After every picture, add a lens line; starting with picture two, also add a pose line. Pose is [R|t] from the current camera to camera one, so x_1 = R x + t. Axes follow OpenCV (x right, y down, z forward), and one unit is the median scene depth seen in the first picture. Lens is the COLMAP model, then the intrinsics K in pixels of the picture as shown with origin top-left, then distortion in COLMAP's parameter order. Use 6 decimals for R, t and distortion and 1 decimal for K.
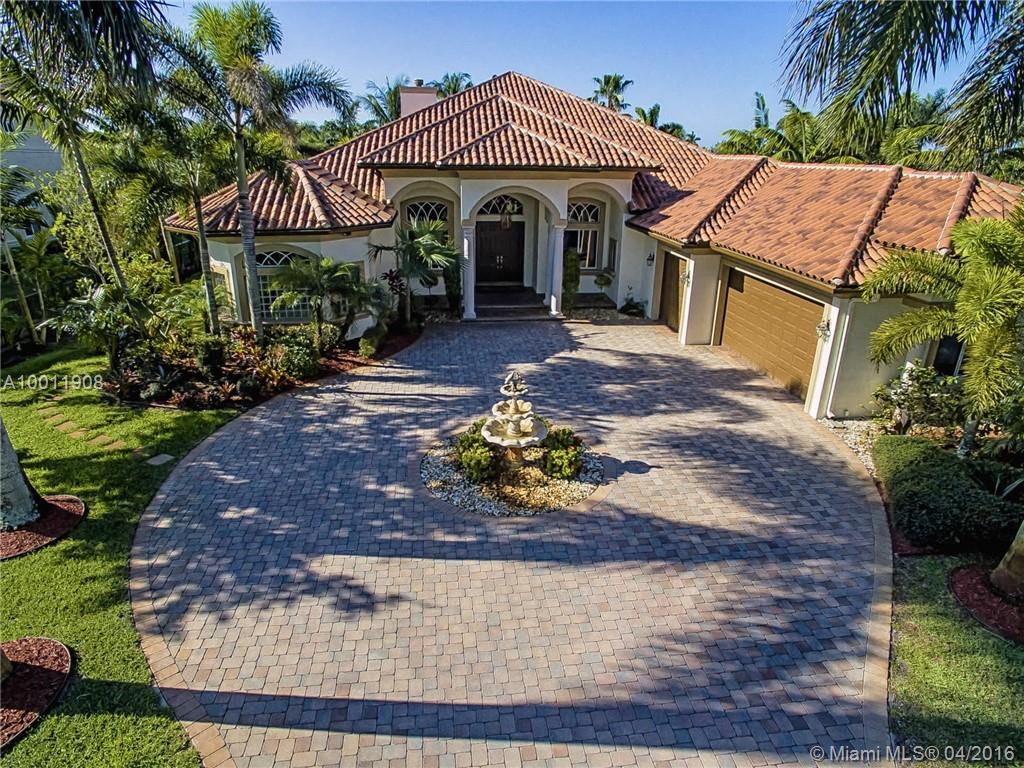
lens RADIAL K [[603.2, 0, 508.5], [0, 603.2, 389.4], [0, 0, 1]] dist [-0.131086, 0.100957]
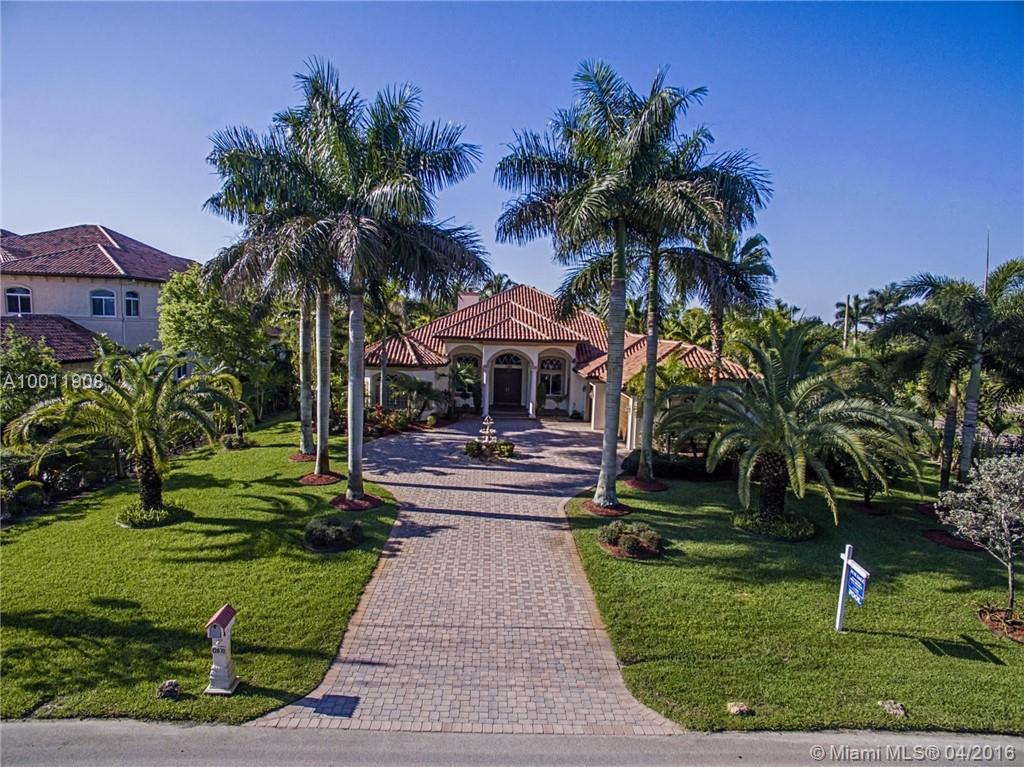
lens RADIAL K [[603.2, 0, 508.5], [0, 603.2, 388.9], [0, 0, 1]] dist [-0.131086, 0.100957]
pose [[0.995794, 0.029804, -0.086632, 0.182765], [-0.051988, 0.962439, -0.266473, 0.320543], [0.075436, 0.269856, 0.959941, -0.889523]]
